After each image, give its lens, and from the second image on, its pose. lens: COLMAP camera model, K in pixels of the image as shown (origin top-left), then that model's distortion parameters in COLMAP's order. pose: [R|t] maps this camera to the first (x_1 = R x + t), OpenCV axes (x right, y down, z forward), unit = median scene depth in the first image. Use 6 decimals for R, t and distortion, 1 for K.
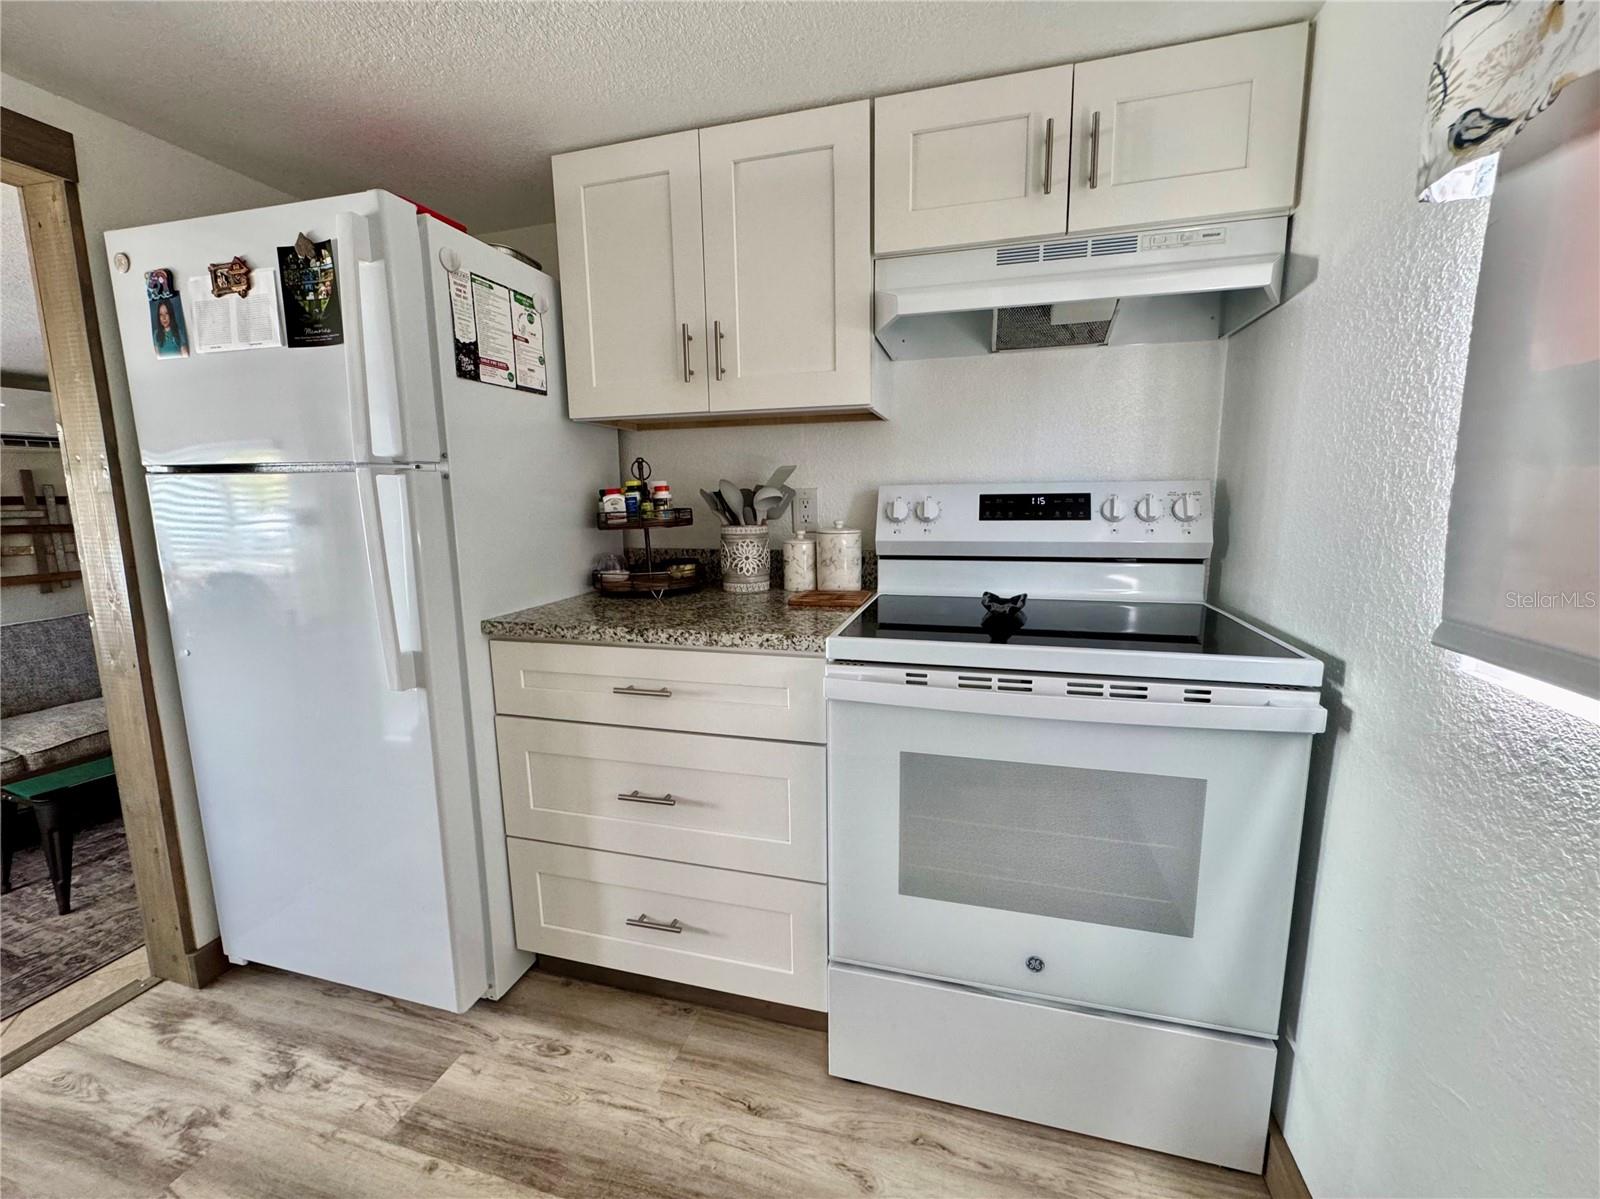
lens RADIAL K [[641.3, 0, 795.9], [0, 641.3, 603.0], [0, 0, 1]] dist [-0.003622, 0.000637]
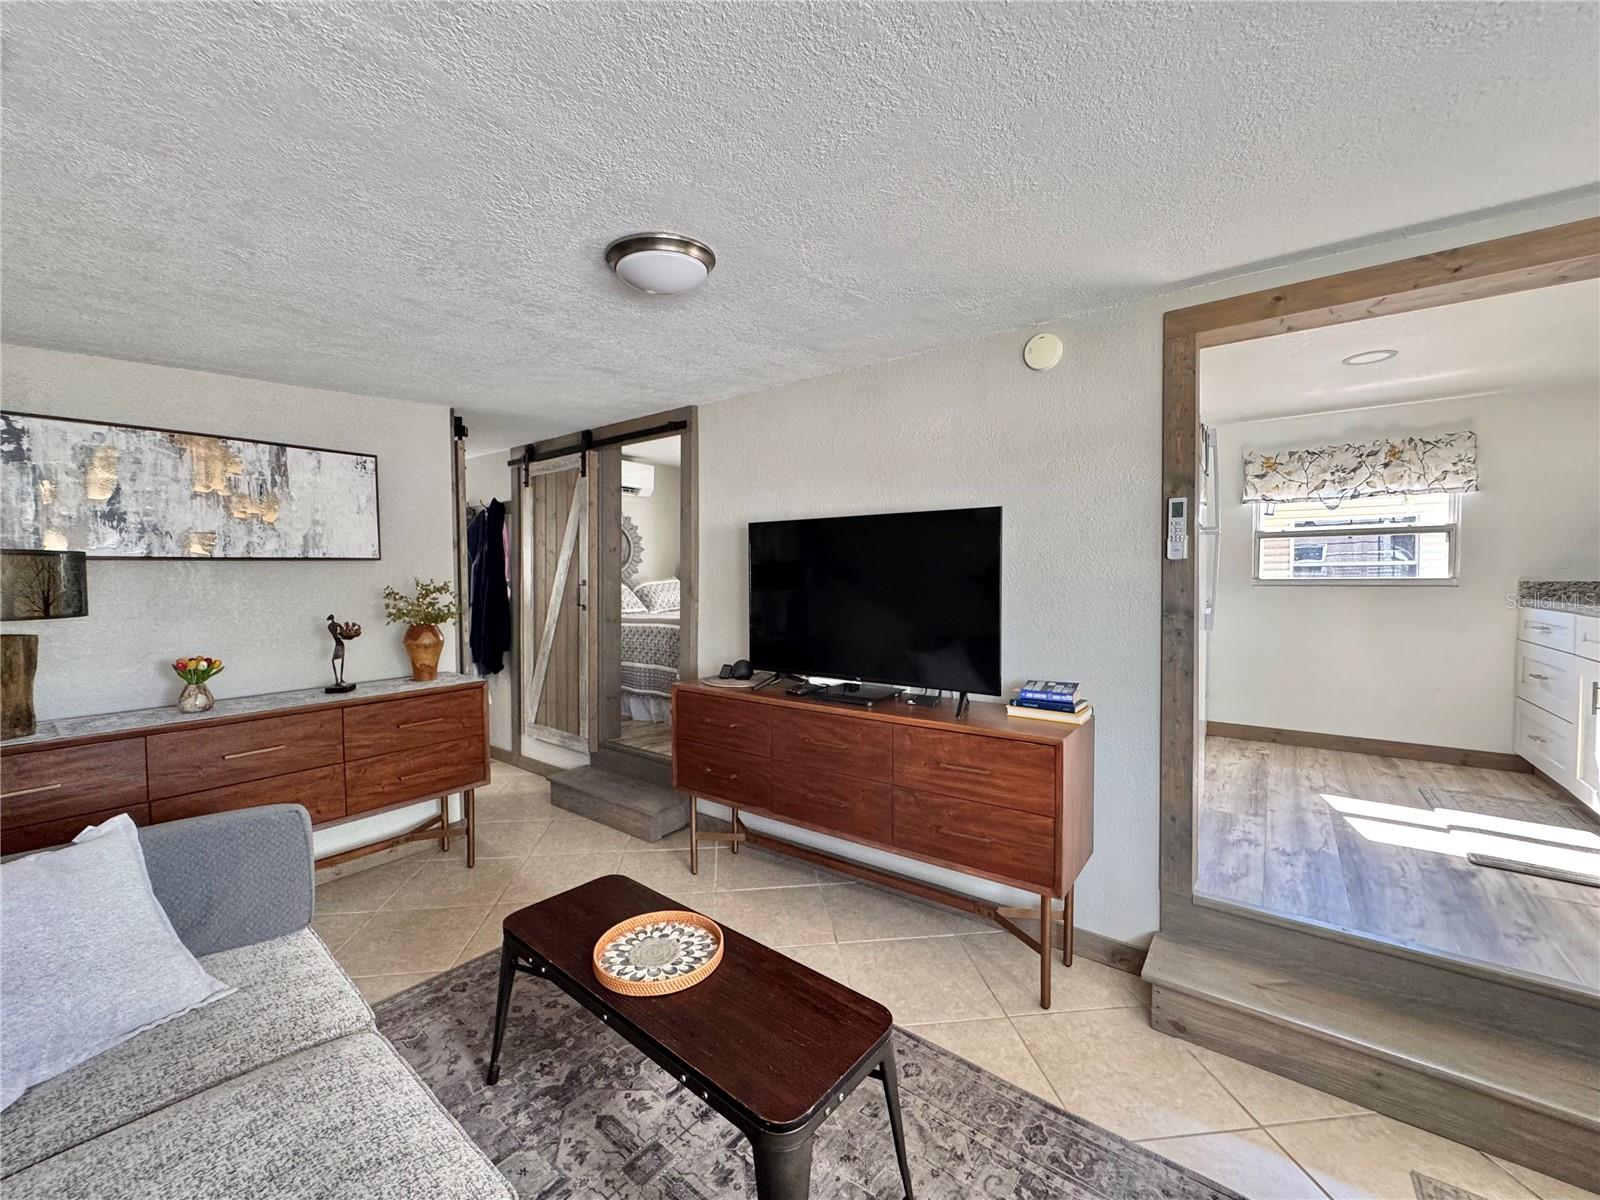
lens RADIAL K [[641.3, 0, 802.0], [0, 641.3, 596.4], [0, 0, 1]] dist [-0.003622, 0.000637]
pose [[0.363523, -0.023250, 0.931295, -3.009508], [0.154516, 0.987346, -0.035665, -0.113079], [-0.918682, 0.156865, 0.362515, 1.399661]]
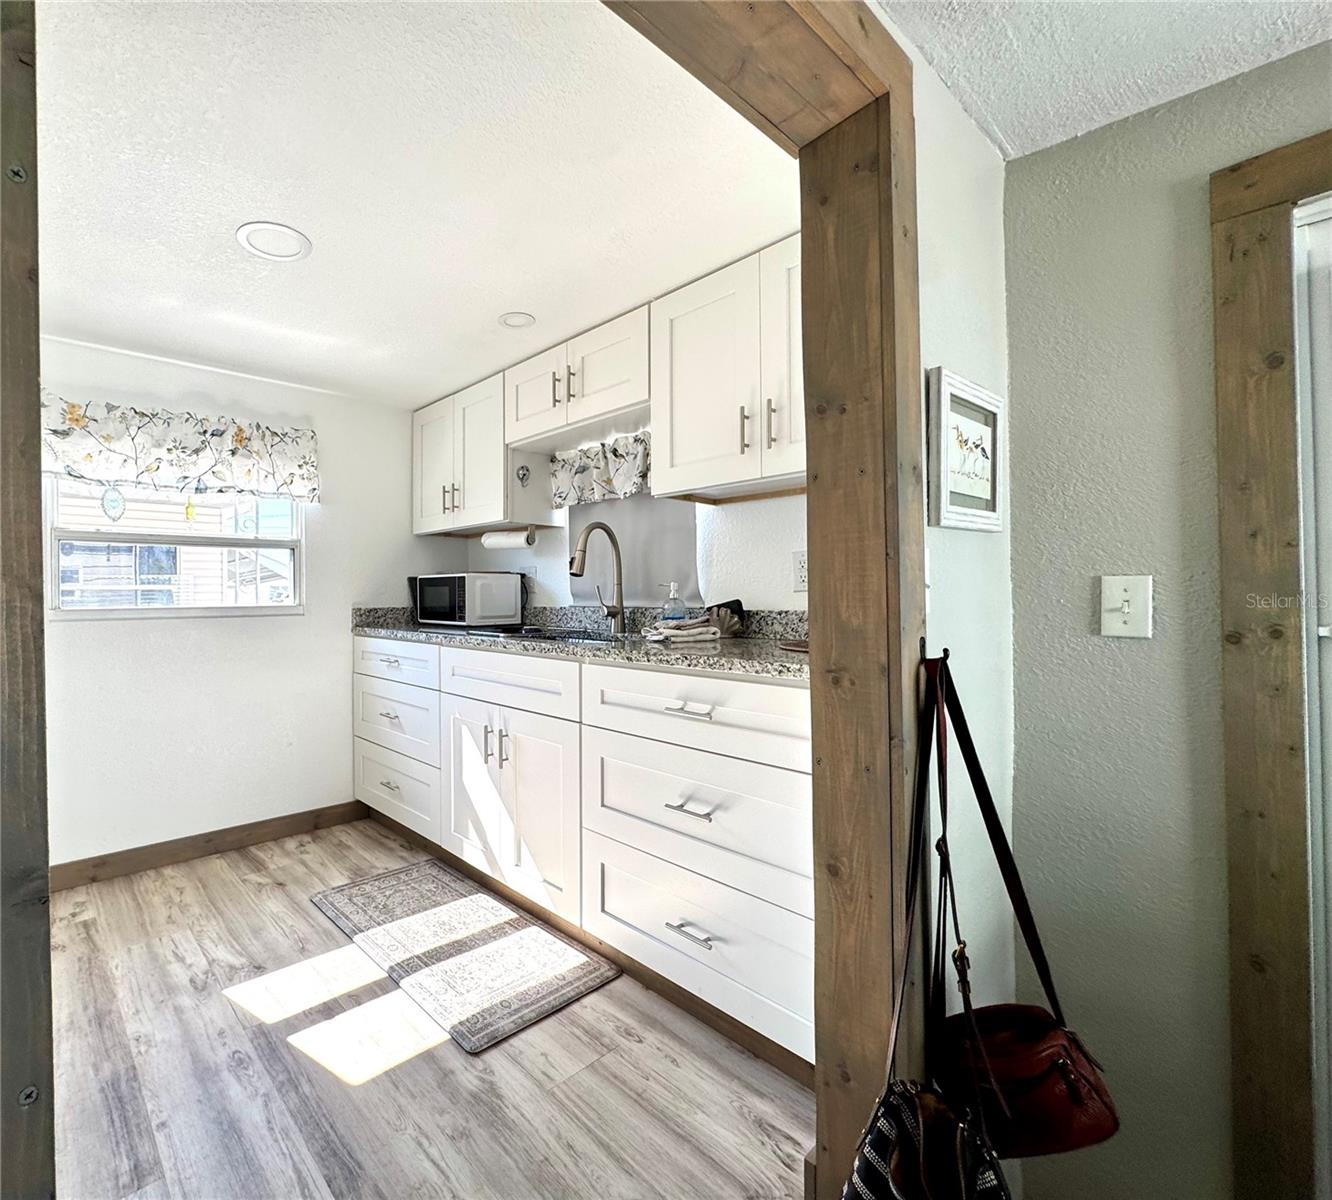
lens RADIAL K [[642.9, 0, 533.2], [0, 642.9, 596.7], [0, 0, 1]] dist [-0.001507, -0.000372]
pose [[-0.813328, 0.011209, 0.581697, -1.505663], [0.106880, 0.985678, 0.130446, -0.095799], [-0.571904, 0.168268, -0.802877, 1.170925]]
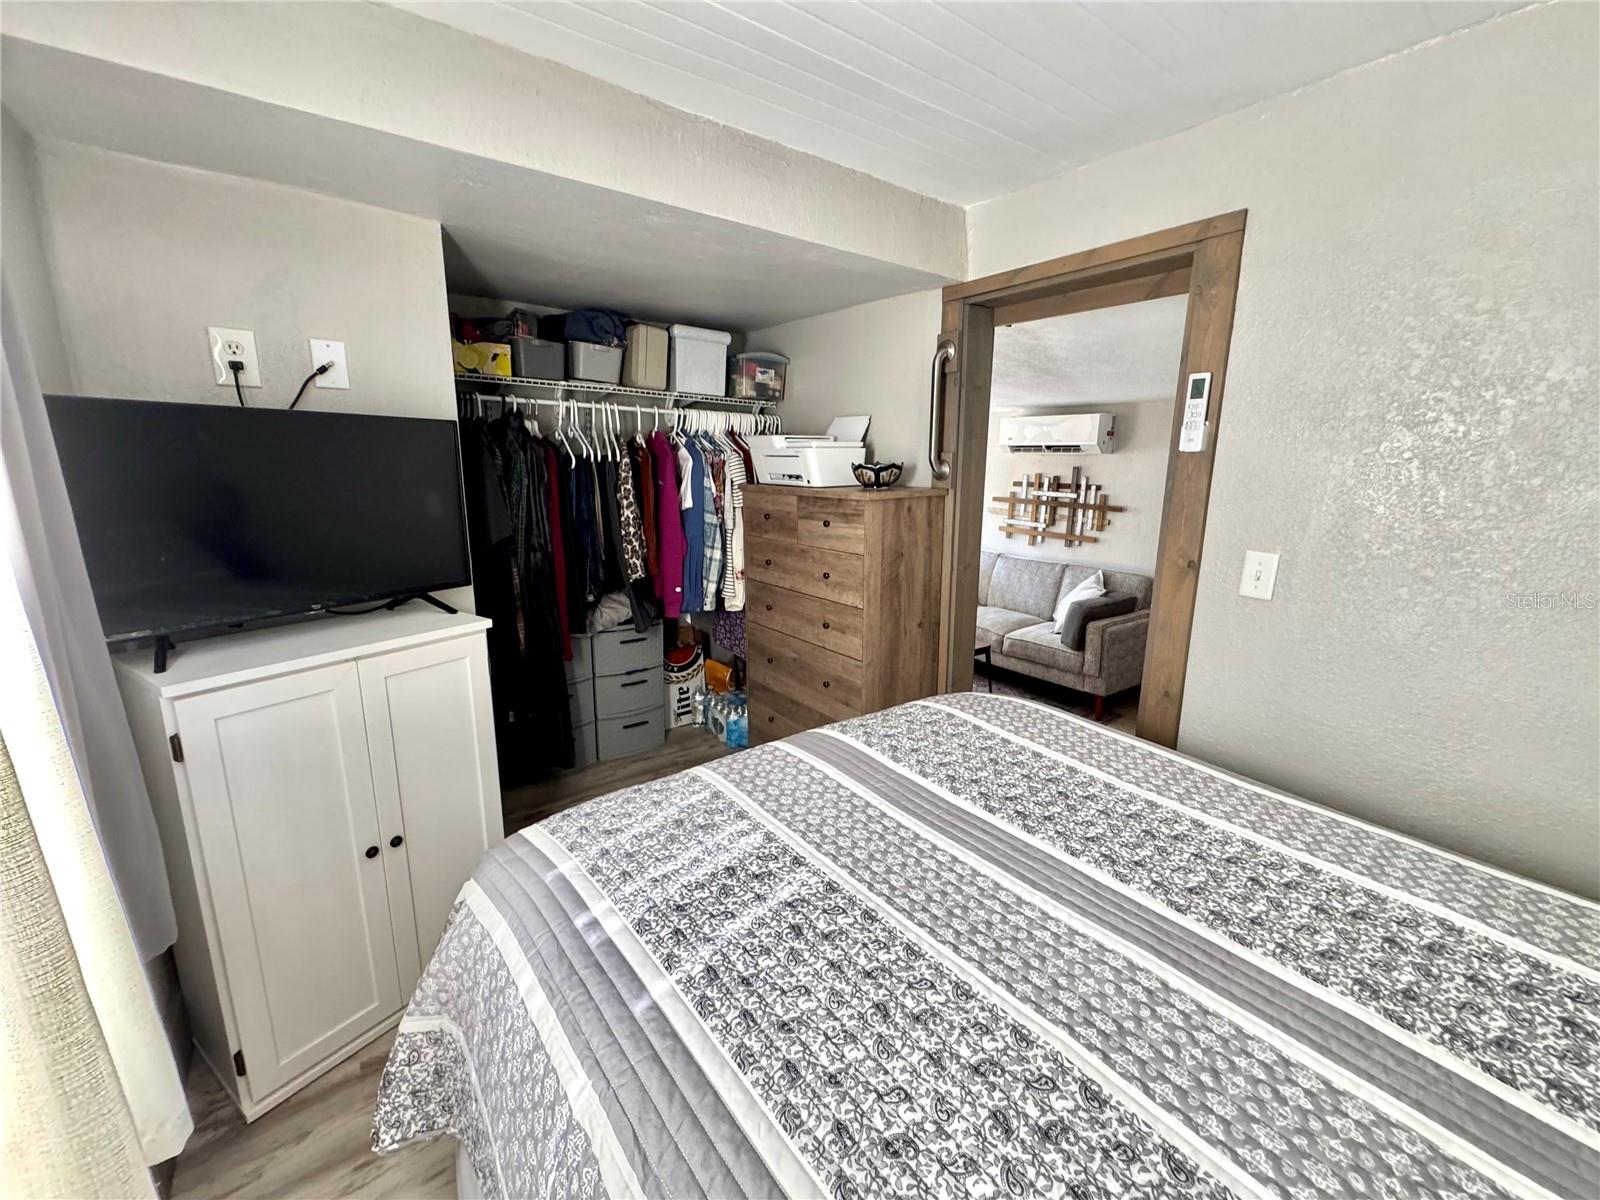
lens RADIAL K [[641.3, 0, 807.5], [0, 641.3, 596.3], [0, 0, 1]] dist [-0.003622, 0.000637]
pose [[-0.588707, 0.165703, -0.791181, 1.109896], [-0.142948, 0.941998, 0.303655, -0.719519], [0.795607, 0.291861, -0.530873, 3.456446]]
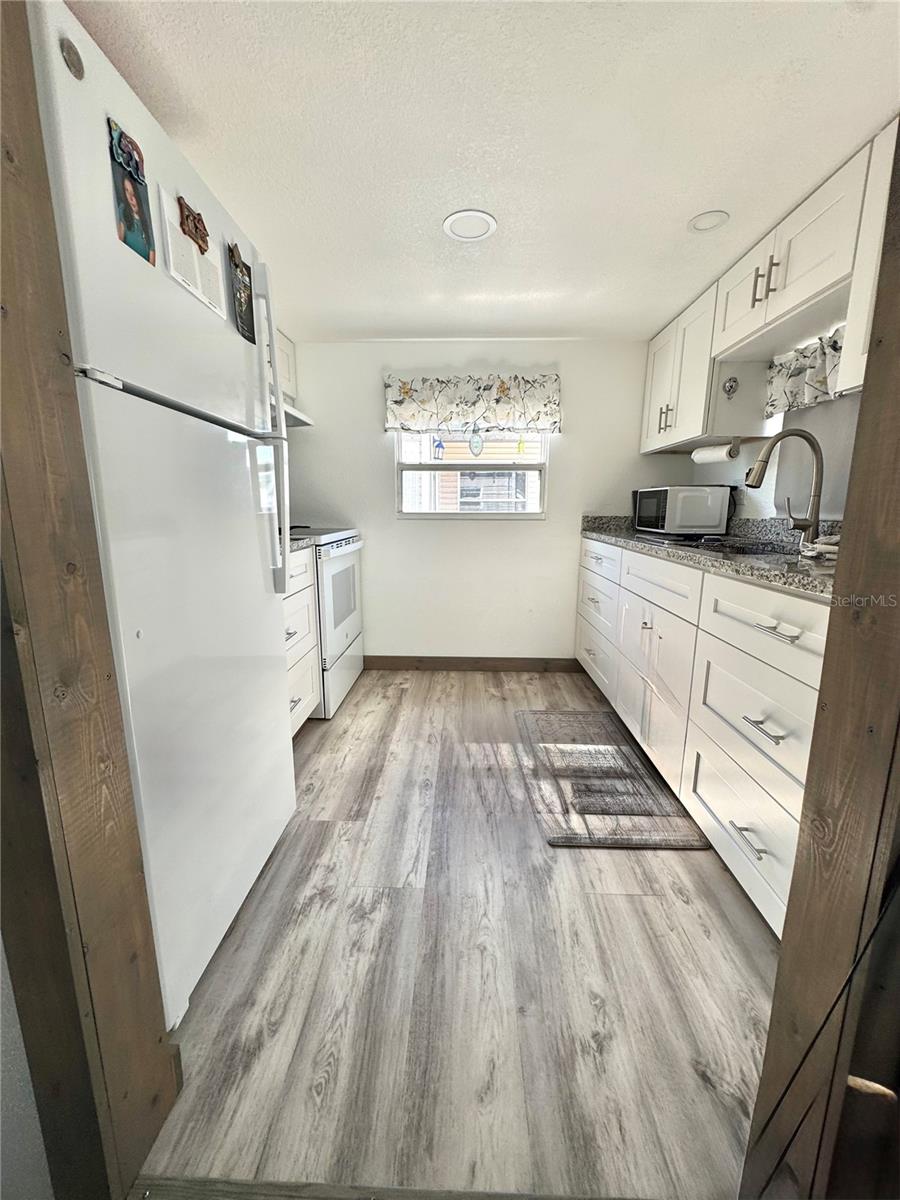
lens RADIAL K [[480.9, 0, 453.3], [0, 480.9, 601.7], [0, 0, 1]] dist [-0.003622, 0.000637]
pose [[-0.237700, -0.181502, 0.954230, -1.697422], [0.155599, 0.962586, 0.221851, -0.029461], [-0.958795, 0.201211, -0.200566, 0.808670]]
